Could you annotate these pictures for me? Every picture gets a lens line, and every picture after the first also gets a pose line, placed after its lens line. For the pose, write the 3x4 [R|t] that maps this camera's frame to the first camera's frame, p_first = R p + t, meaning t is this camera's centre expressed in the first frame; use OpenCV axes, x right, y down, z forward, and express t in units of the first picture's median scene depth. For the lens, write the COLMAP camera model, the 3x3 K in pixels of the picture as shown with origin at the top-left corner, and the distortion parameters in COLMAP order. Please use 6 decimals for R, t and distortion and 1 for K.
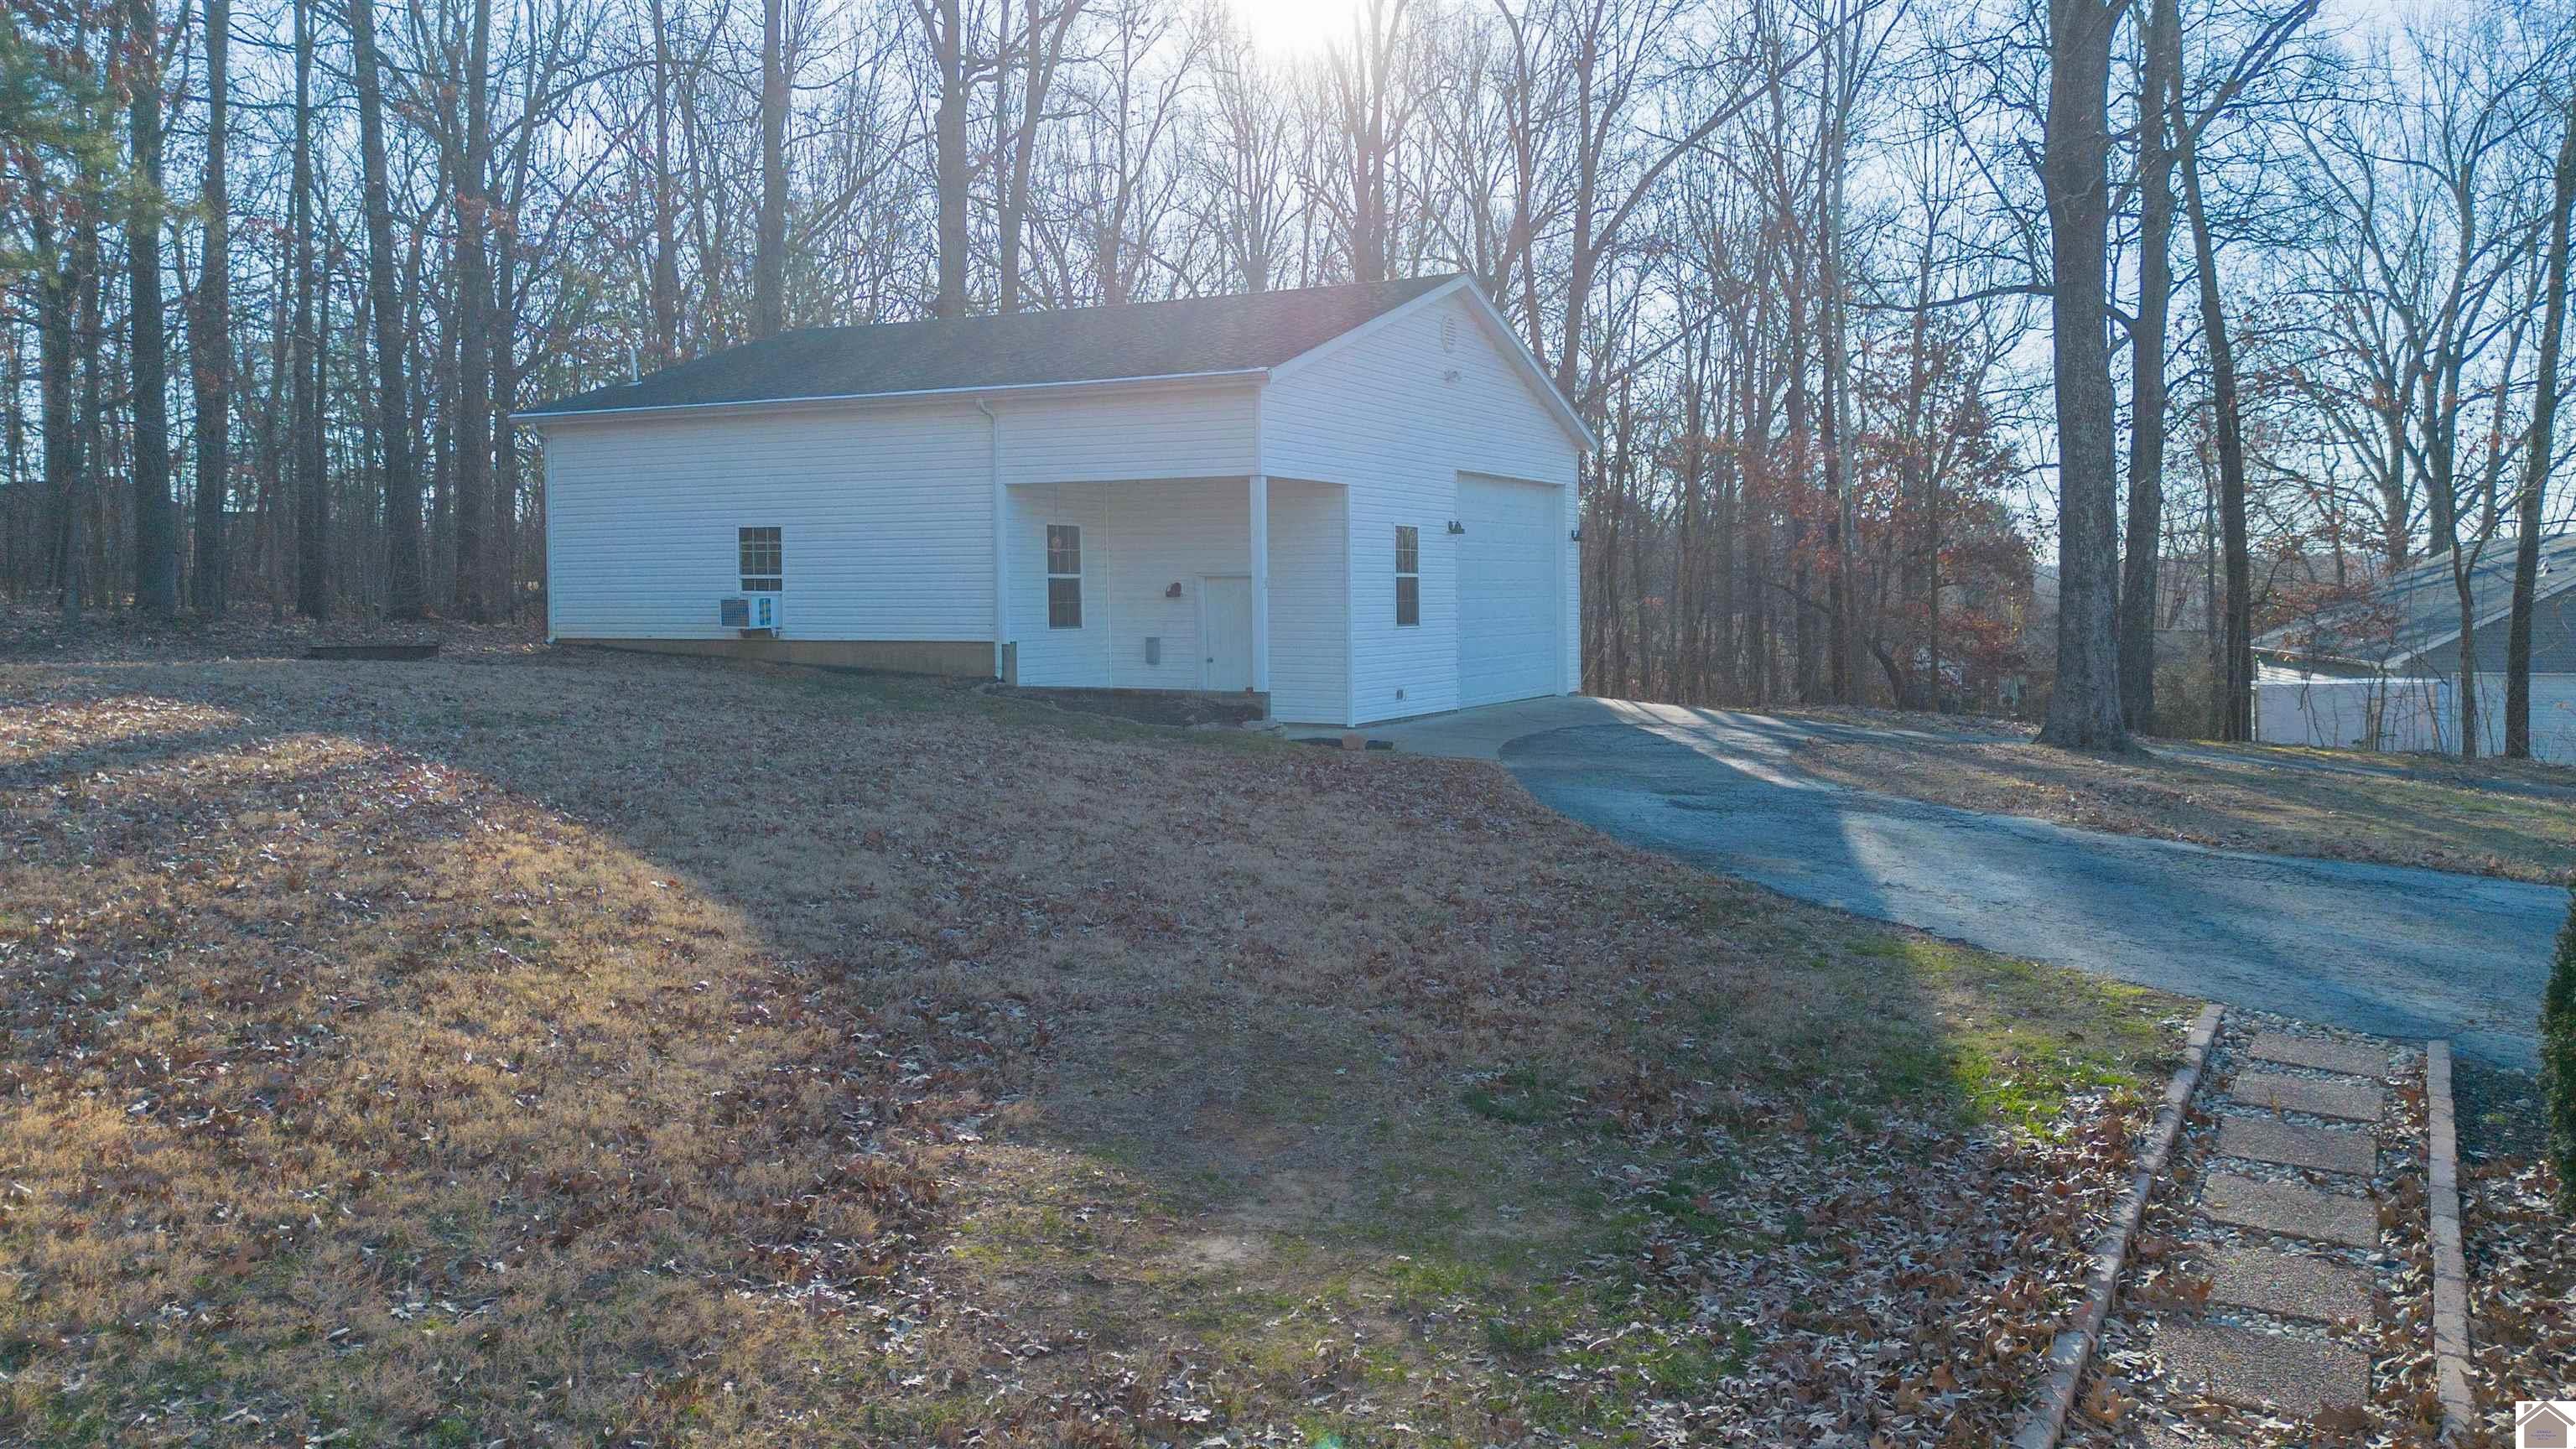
lens RADIAL K [[1733.3, 0, 1288.0], [0, 1733.3, 724.5], [0, 0, 1]] dist [0.067636, 0.001903]
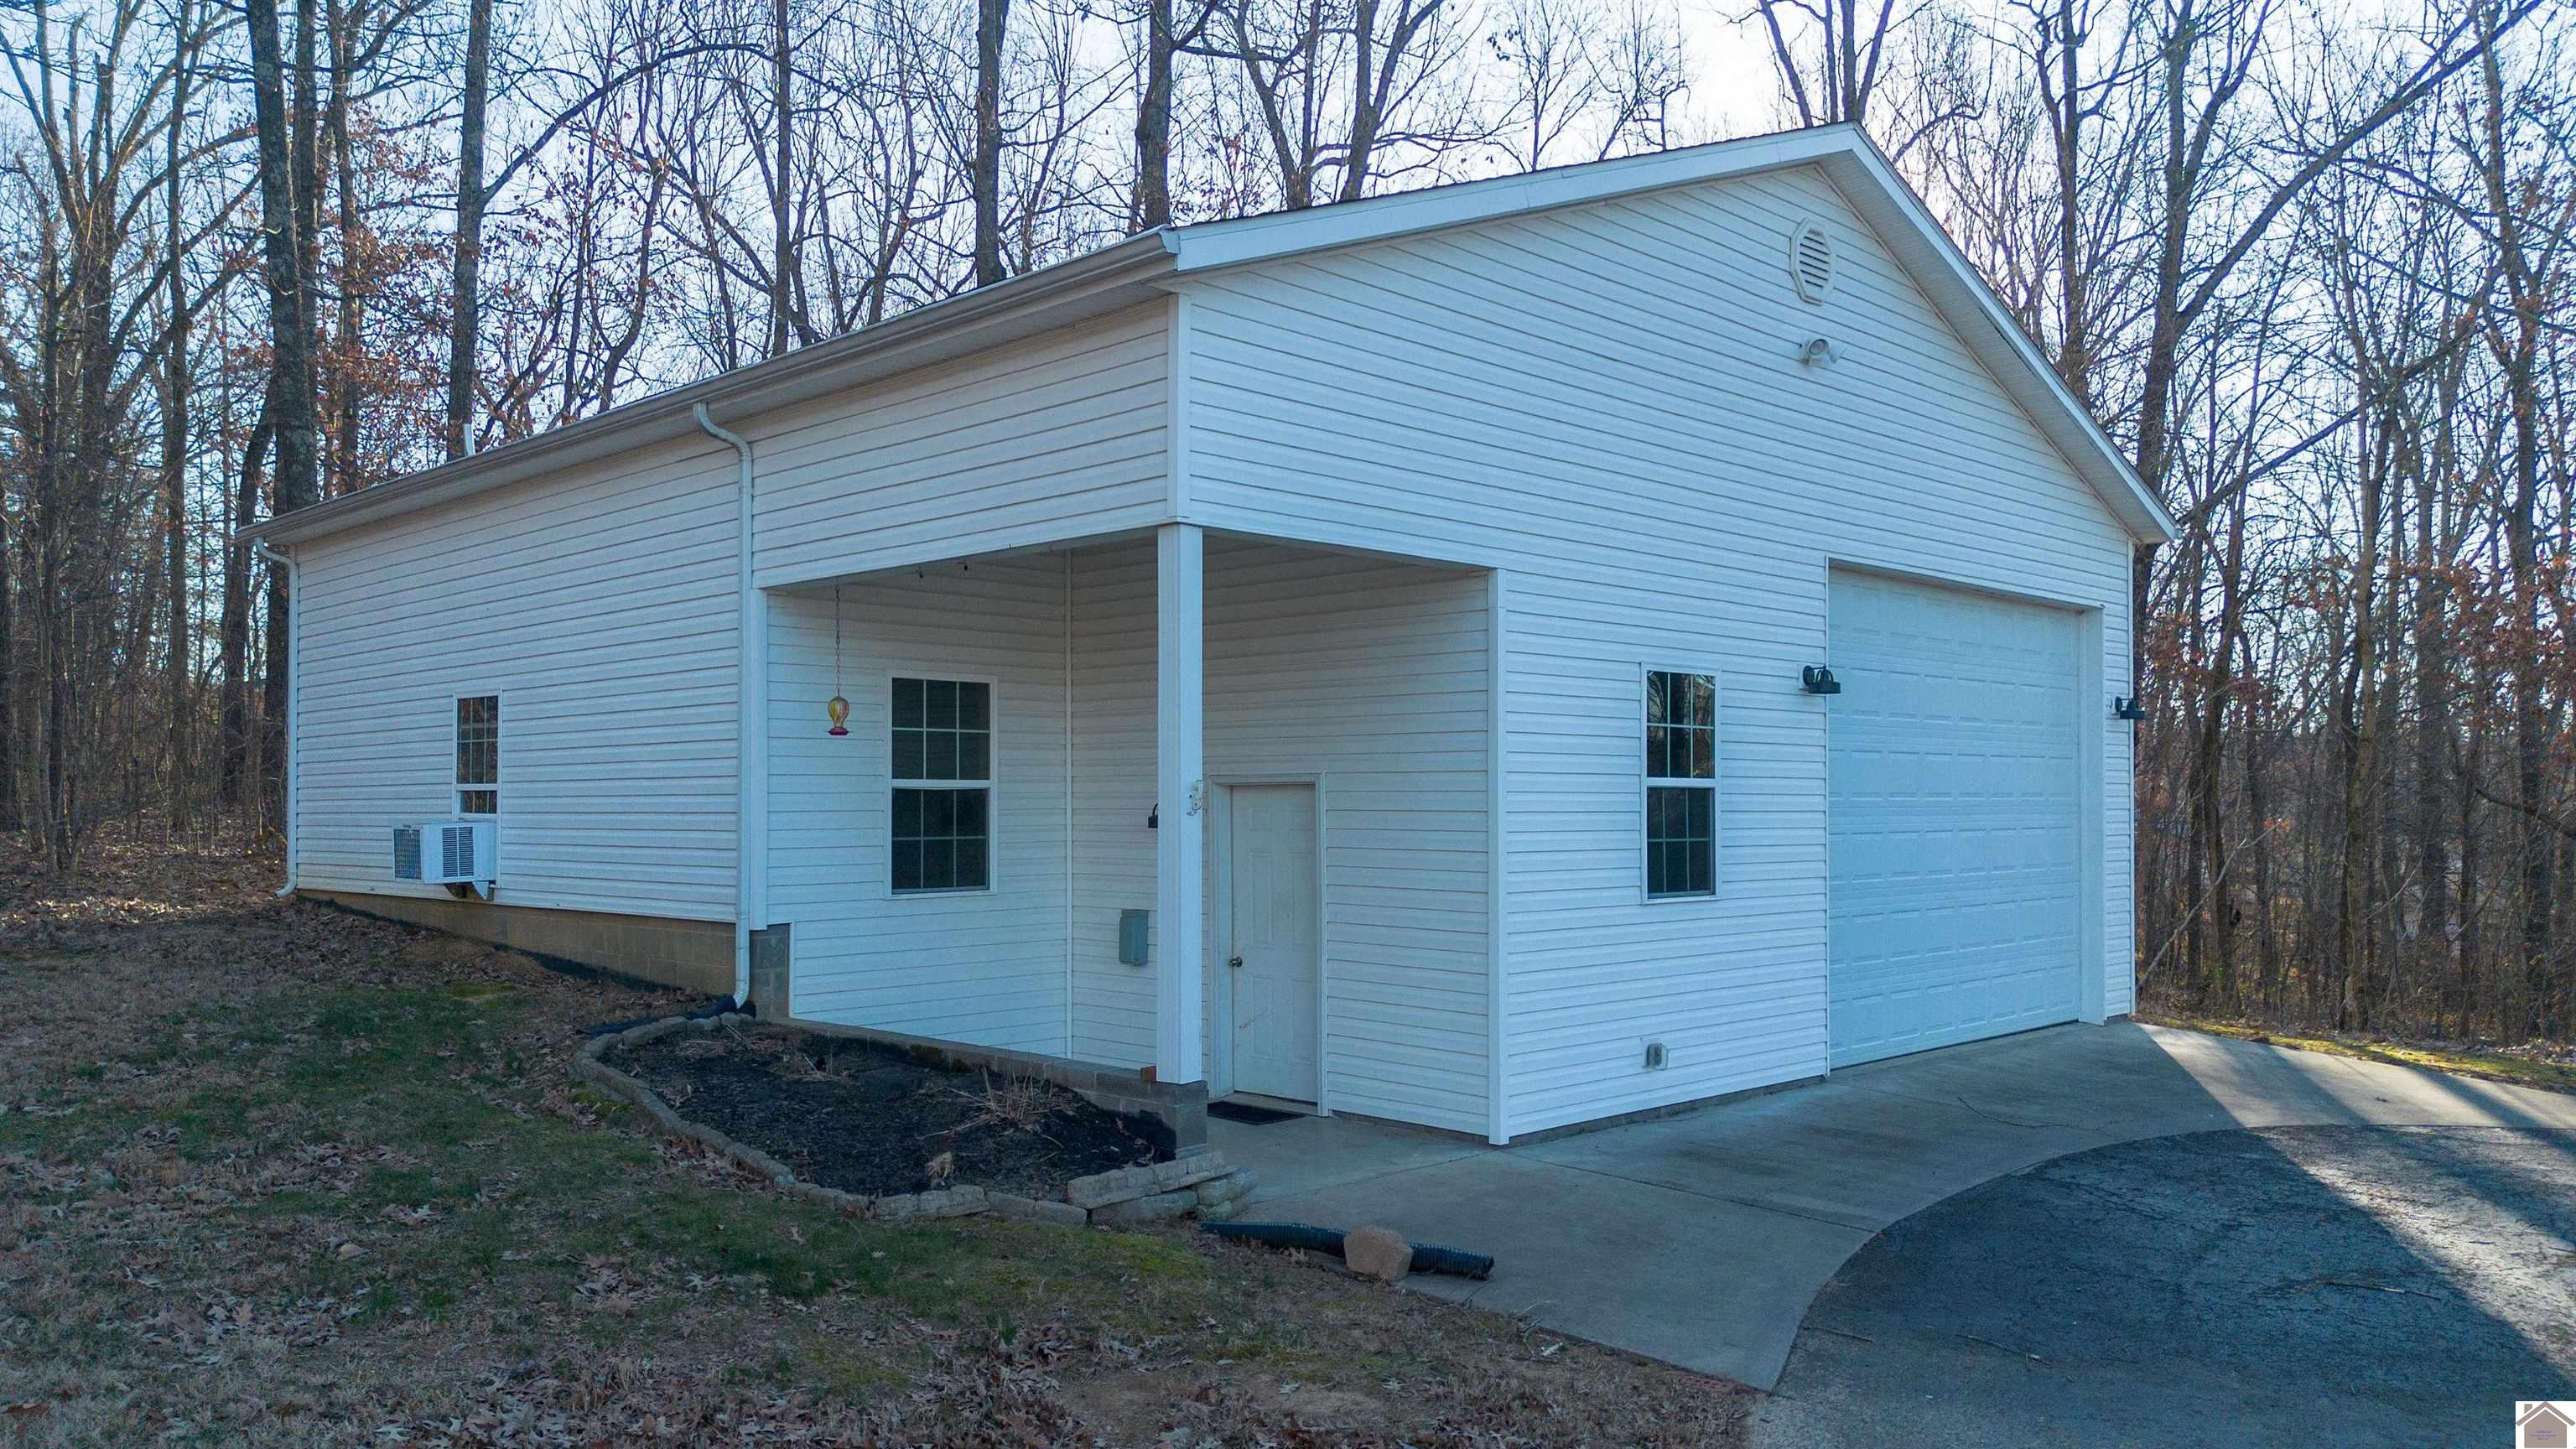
lens RADIAL K [[1855.9, 0, 1293.8], [0, 1855.9, 796.7], [0, 0, 1]] dist [0.073175, 0.000833]
pose [[0.961052, 0.002183, -0.276358, 0.151590], [-0.024042, 0.996838, -0.075735, -0.062895], [0.275318, 0.079430, 0.958066, 0.742480]]
